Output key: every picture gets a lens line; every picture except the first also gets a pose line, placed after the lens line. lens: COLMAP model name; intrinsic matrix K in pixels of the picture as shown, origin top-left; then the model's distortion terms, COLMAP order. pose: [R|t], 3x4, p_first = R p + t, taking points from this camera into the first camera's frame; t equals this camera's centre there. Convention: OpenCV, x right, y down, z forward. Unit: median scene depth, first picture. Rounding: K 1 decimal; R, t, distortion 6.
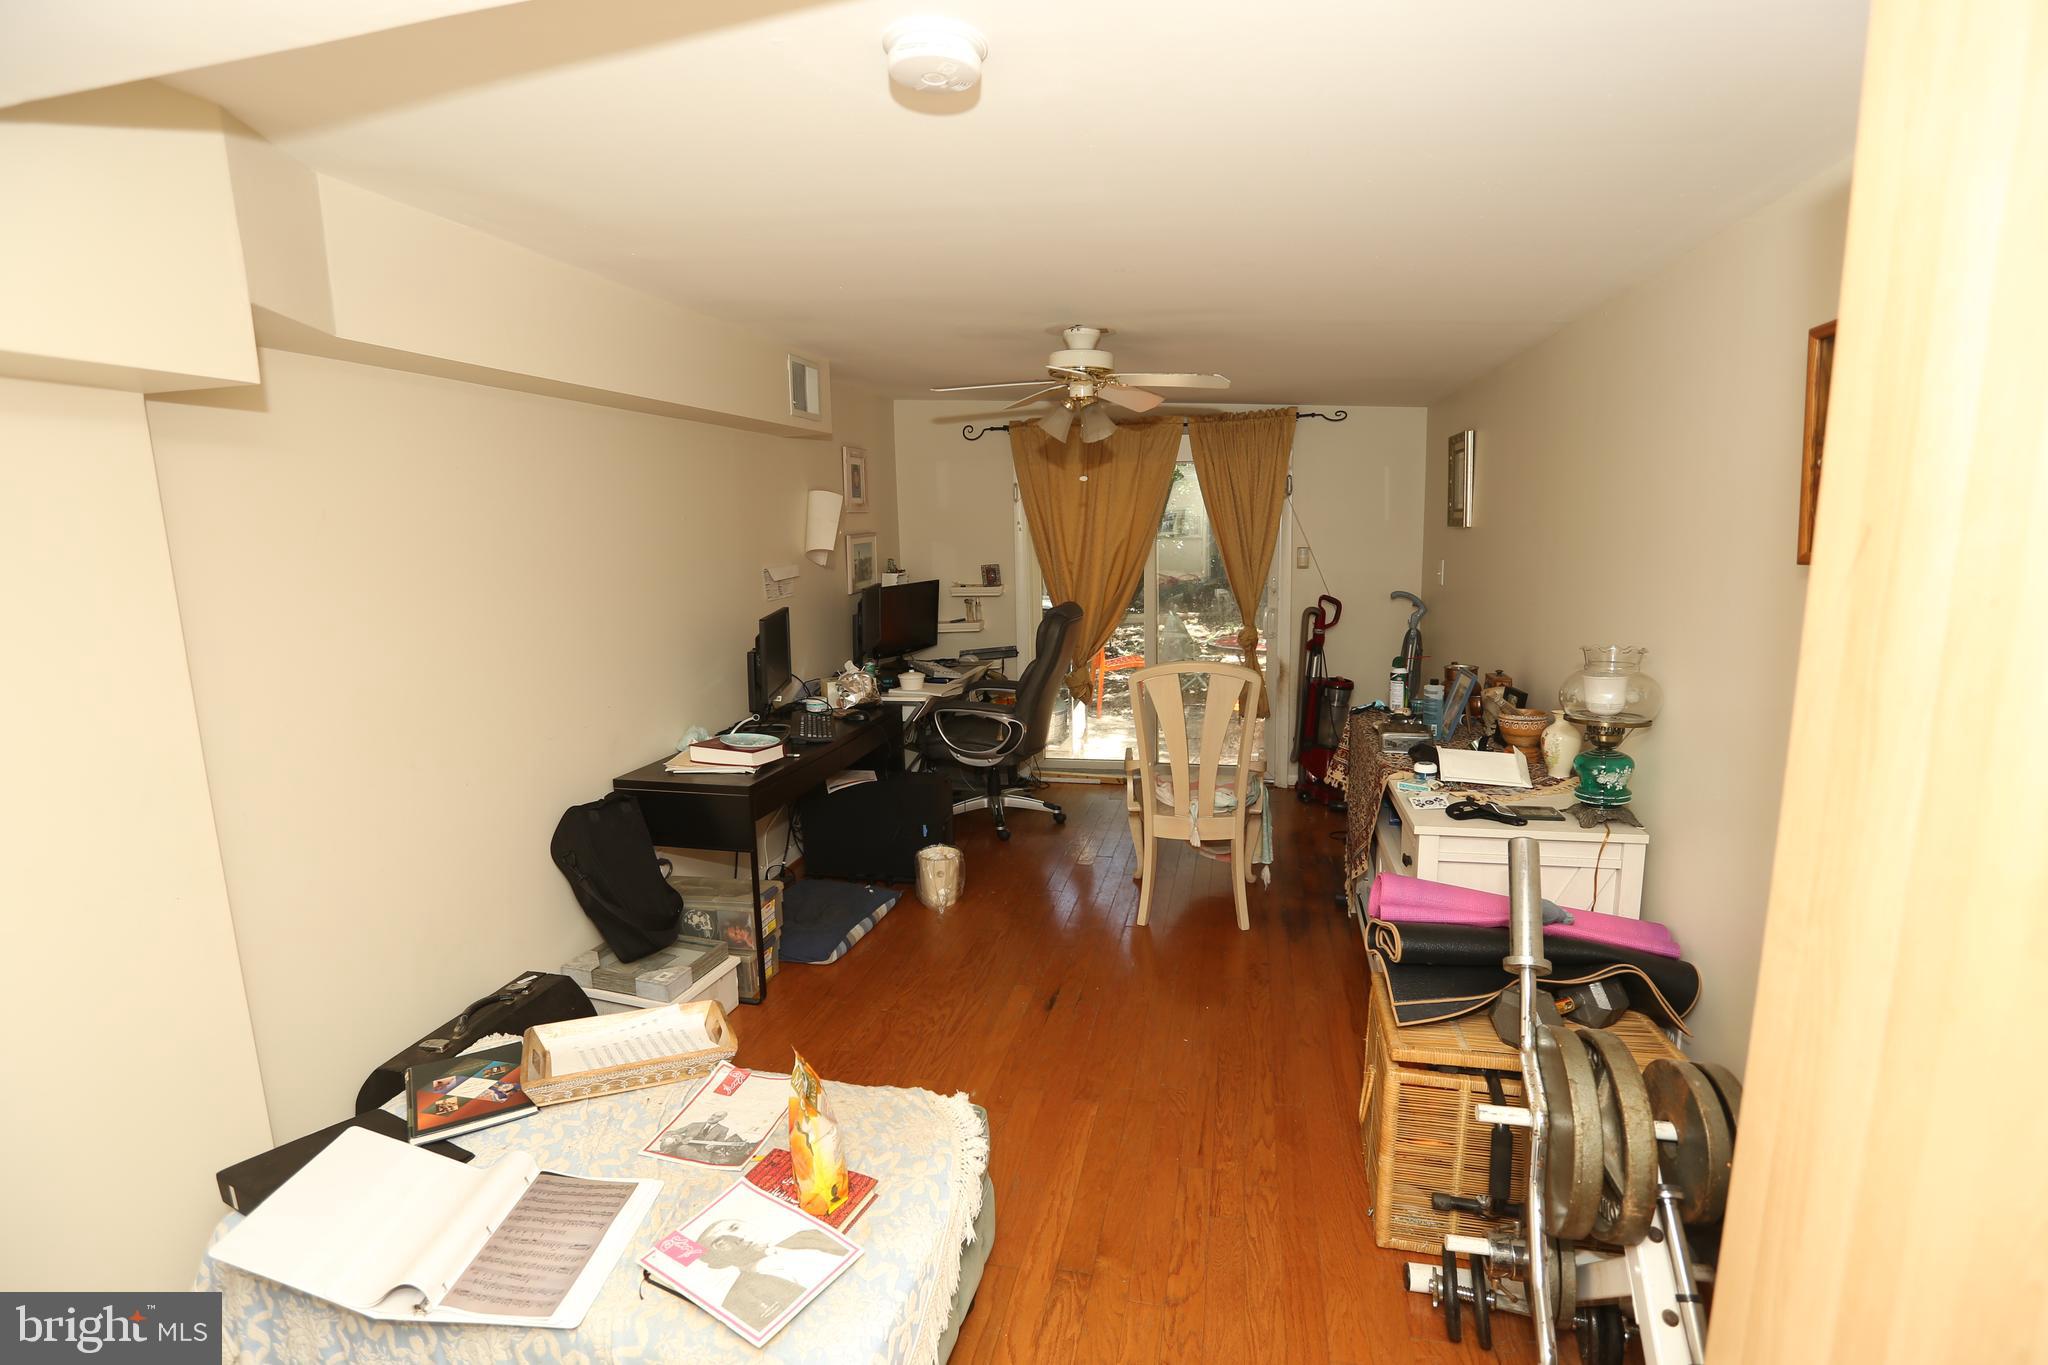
lens RADIAL K [[959.5, 0, 1032.2], [0, 959.5, 679.5], [0, 0, 1]] dist [-0.017654, 0.000904]
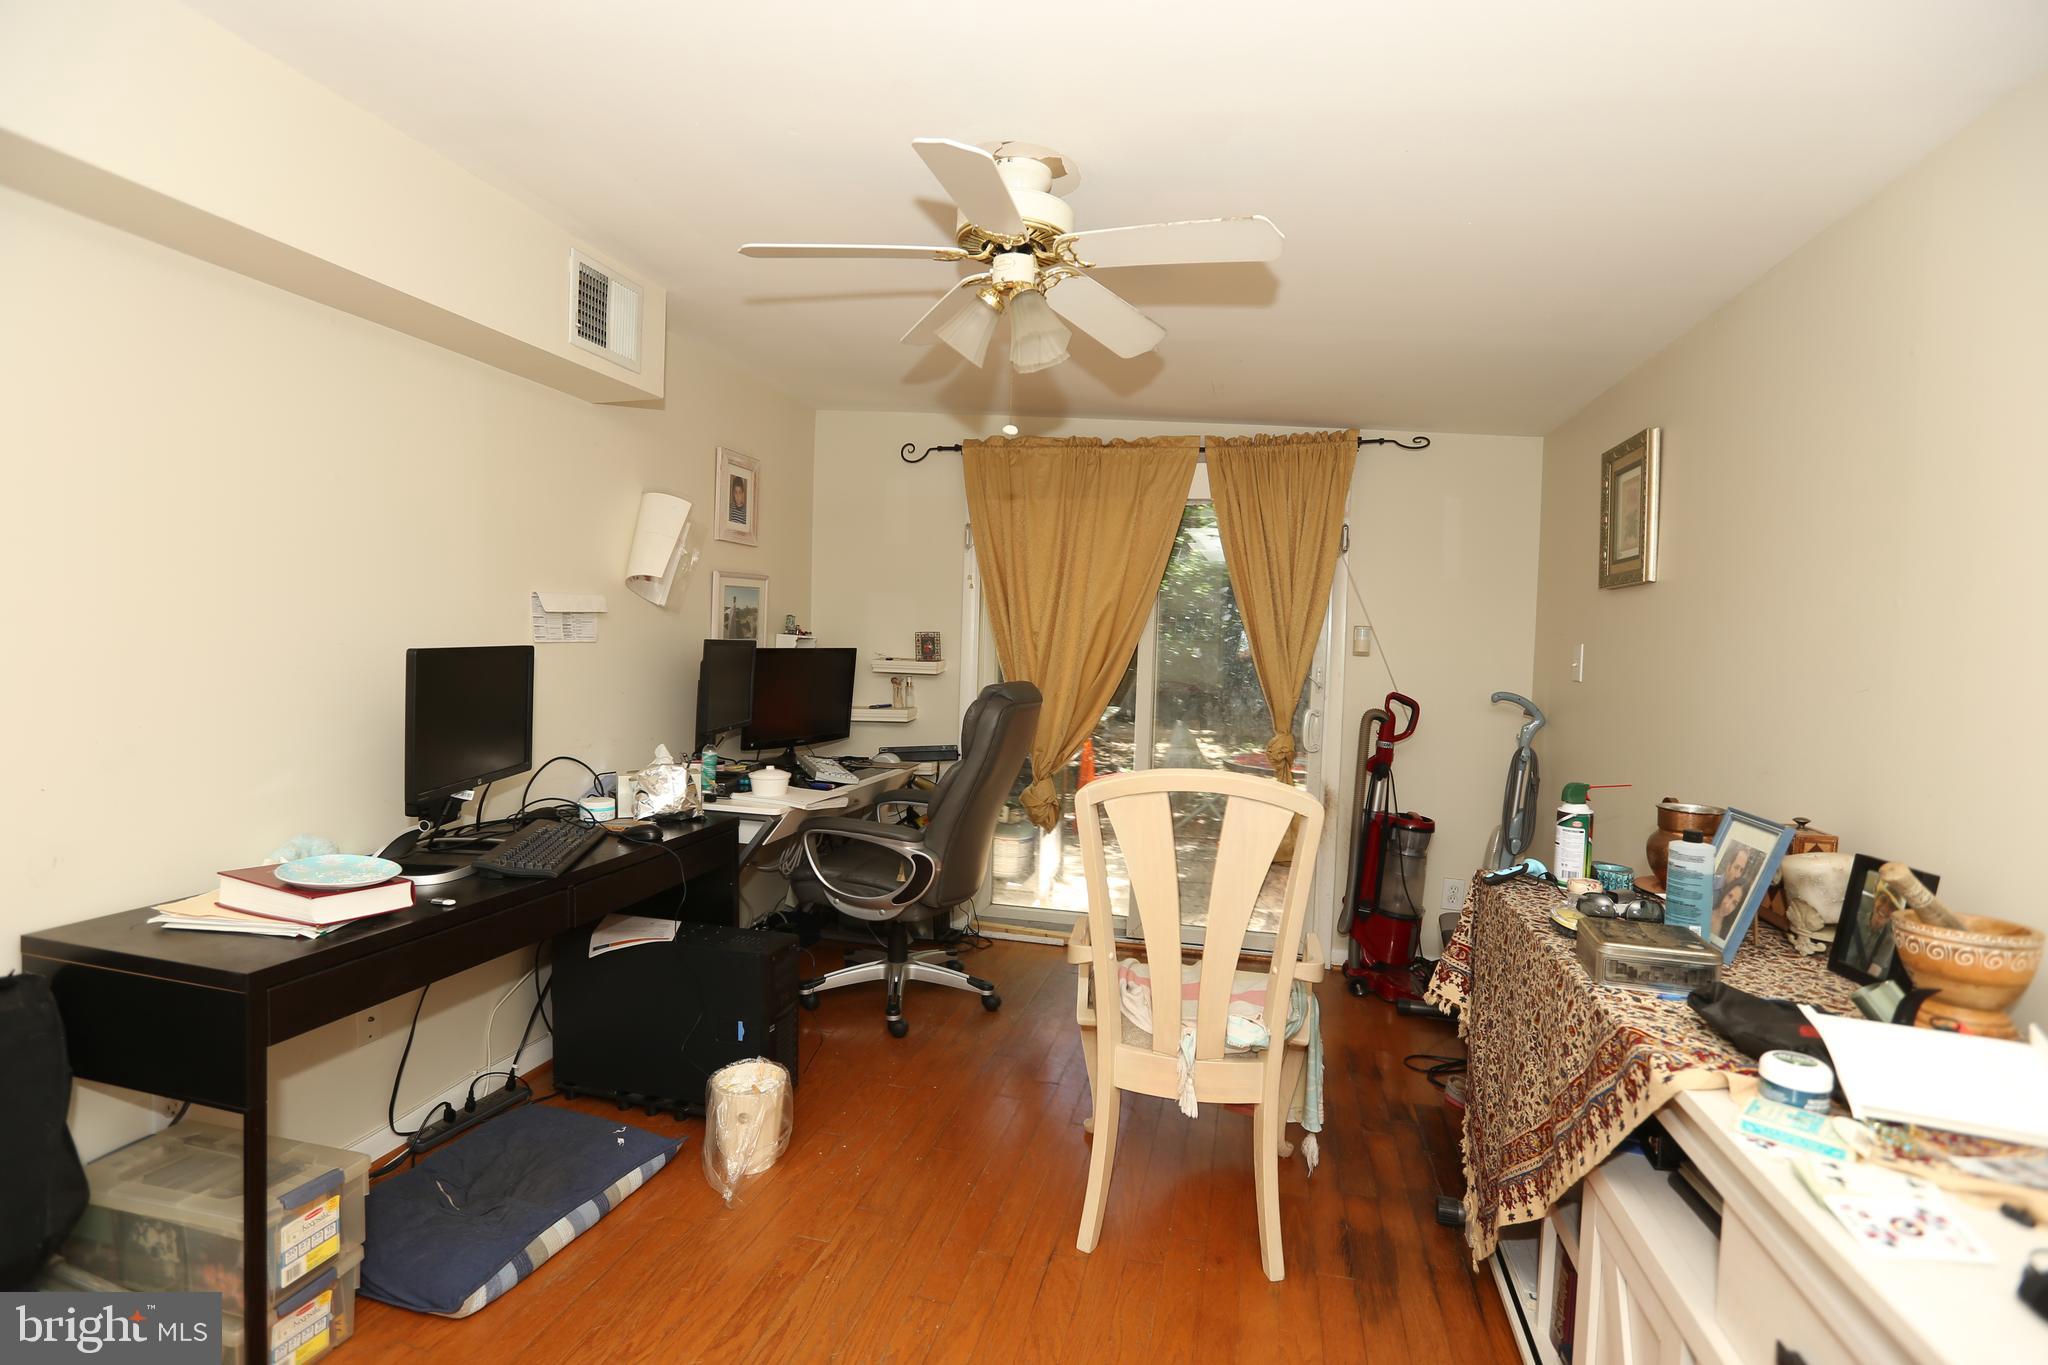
lens RADIAL K [[959.5, 0, 1019.7], [0, 959.5, 686.6], [0, 0, 1]] dist [-0.017654, 0.000904]
pose [[0.998114, 0.053299, -0.030464, 0.061477], [-0.056400, 0.992091, -0.112137, 0.000440], [0.024247, 0.113643, 0.993226, 0.339339]]
